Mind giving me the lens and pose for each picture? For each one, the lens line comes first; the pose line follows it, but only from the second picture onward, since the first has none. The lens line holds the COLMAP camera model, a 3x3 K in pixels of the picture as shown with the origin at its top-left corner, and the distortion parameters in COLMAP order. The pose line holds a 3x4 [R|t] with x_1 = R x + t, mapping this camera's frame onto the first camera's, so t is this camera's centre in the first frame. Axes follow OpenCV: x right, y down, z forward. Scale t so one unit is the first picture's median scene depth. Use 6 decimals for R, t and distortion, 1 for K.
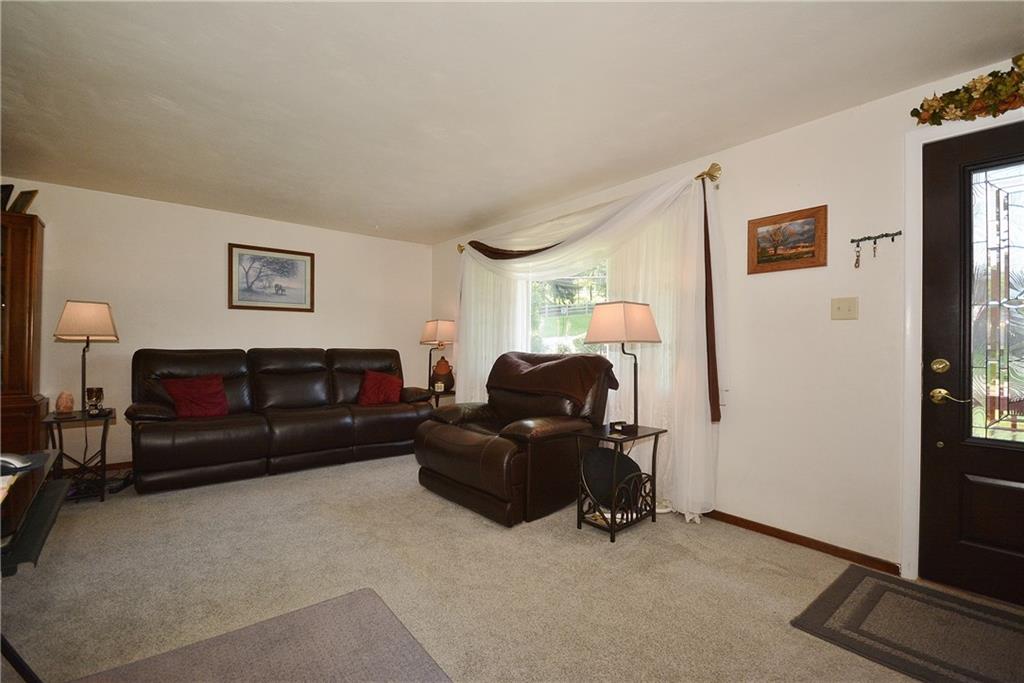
lens RADIAL K [[461.6, 0, 515.0], [0, 461.6, 340.7], [0, 0, 1]] dist [0.011593, -0.010055]
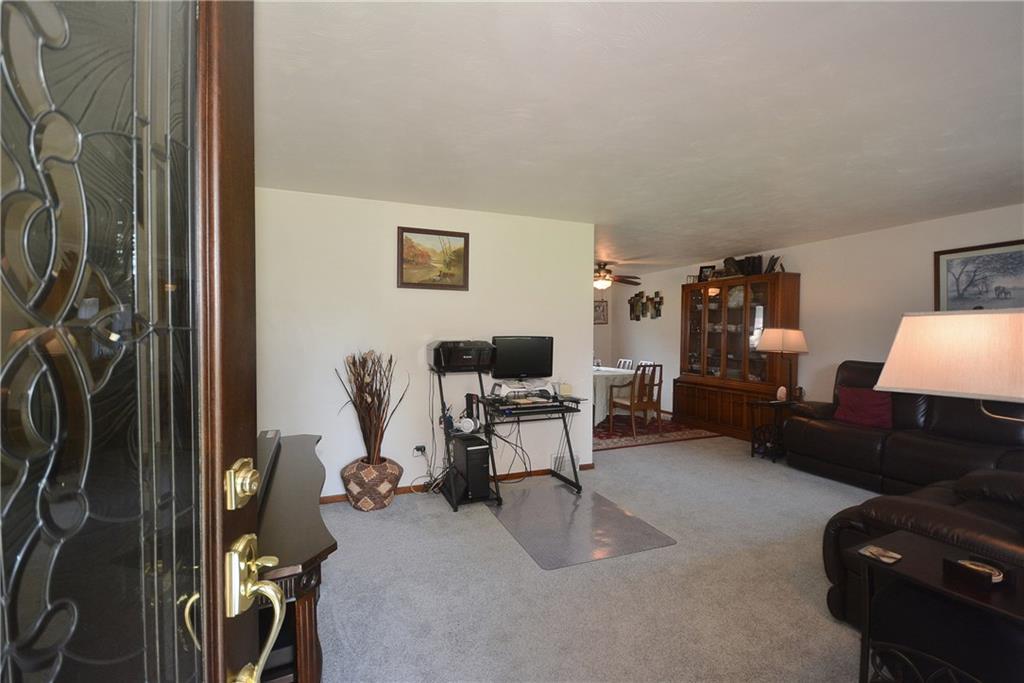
lens RADIAL K [[461.6, 0, 511.4], [0, 461.6, 340.5], [0, 0, 1]] dist [0.011593, -0.010055]
pose [[-0.284128, -0.002959, -0.958782, 0.881127], [0.000058, 0.999995, -0.003103, -0.044436], [0.958786, -0.000938, -0.284127, 0.727031]]
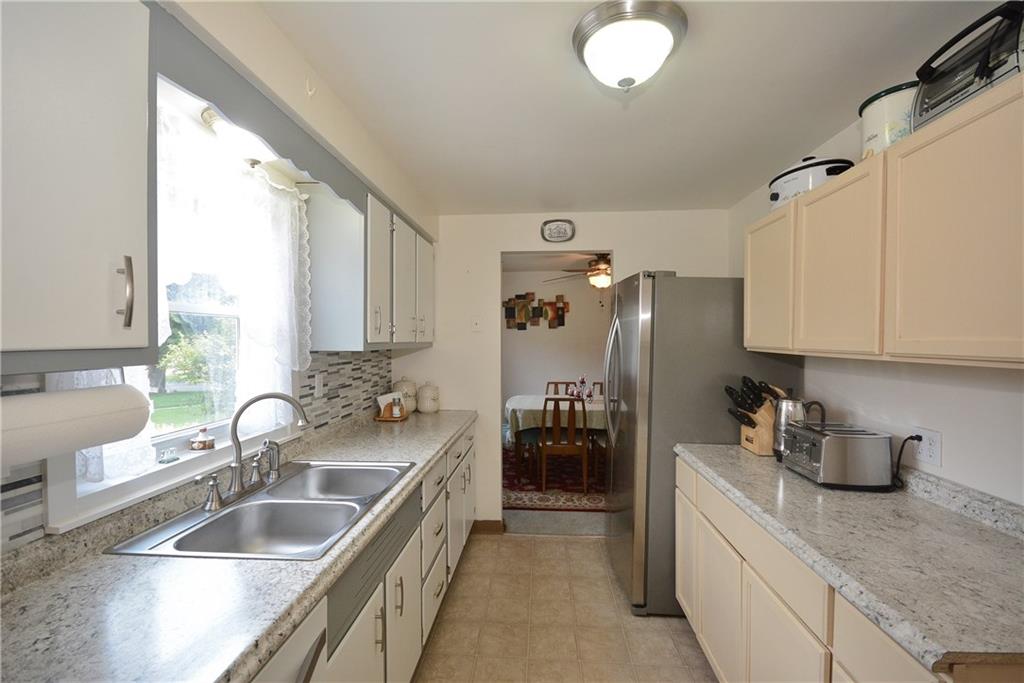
lens RADIAL K [[461.6, 0, 506.6], [0, 461.6, 344.7], [0, 0, 1]] dist [0.011593, -0.010055]
pose [[0.723820, -0.007340, -0.689950, -0.634109], [0.014034, 0.999893, 0.004085, -0.115349], [0.689846, -0.012639, 0.723845, -1.032114]]
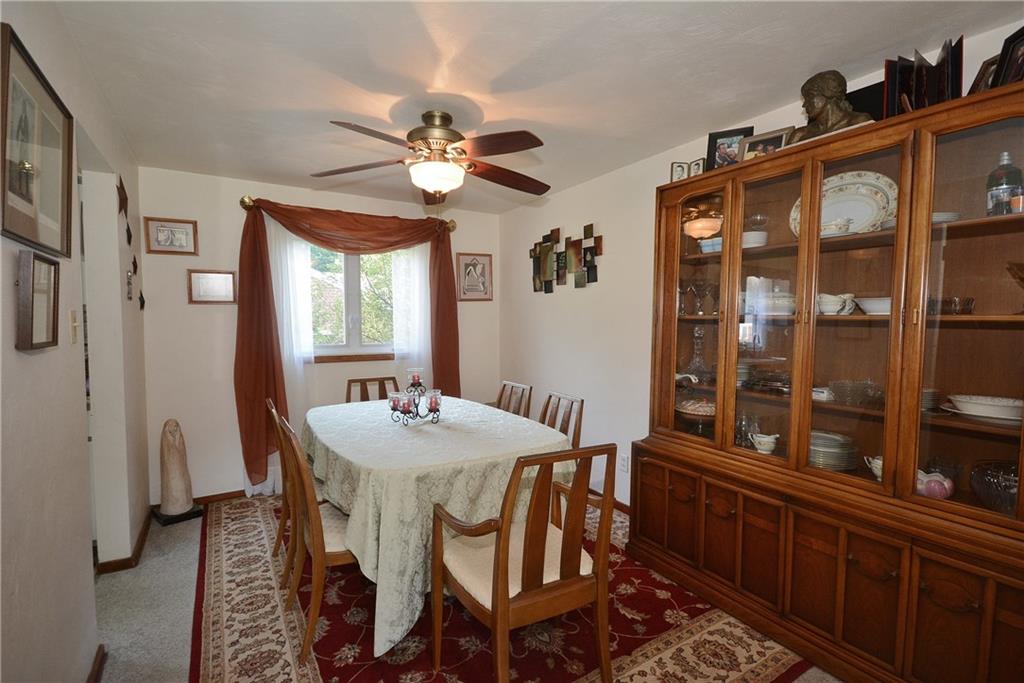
lens RADIAL K [[464.8, 0, 504.4], [0, 464.8, 341.1], [0, 0, 1]] dist [0.004881, 0.000095]
pose [[-0.147228, 0.033965, -0.988519, -0.747212], [0.002387, 0.999420, 0.033984, -0.080727], [0.989100, 0.002644, -0.147224, 0.738035]]
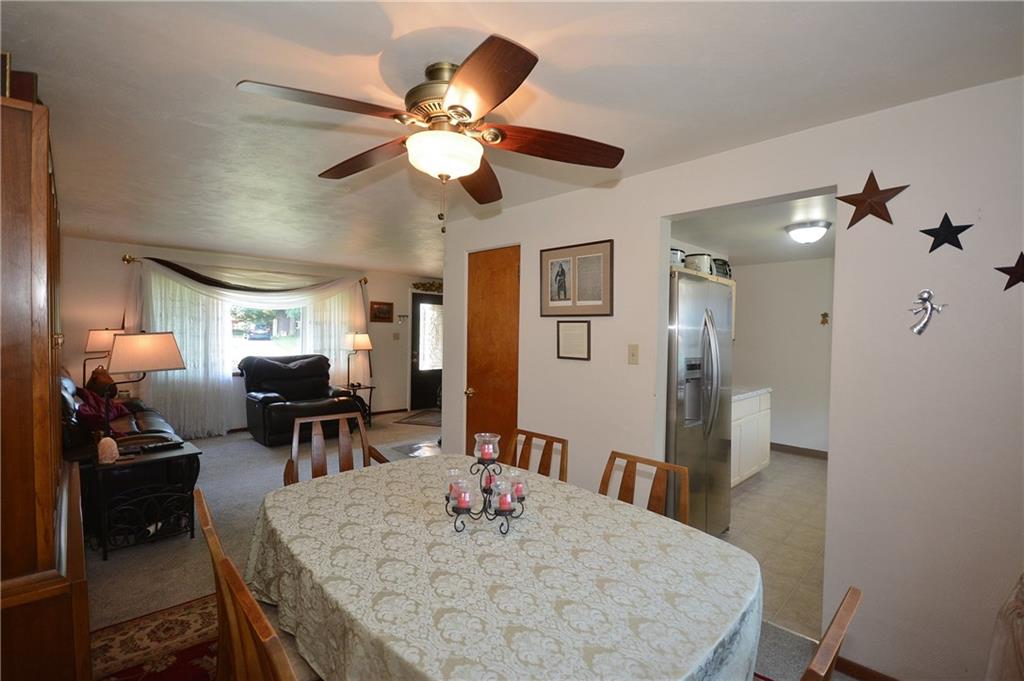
lens RADIAL K [[461.6, 0, 511.5], [0, 461.6, 342.6], [0, 0, 1]] dist [0.011593, -0.010055]
pose [[-0.093960, -0.033321, 0.995018, -2.295294], [-0.028394, 0.999123, 0.030777, -0.130902], [-0.995171, -0.025361, -0.094824, 0.445269]]
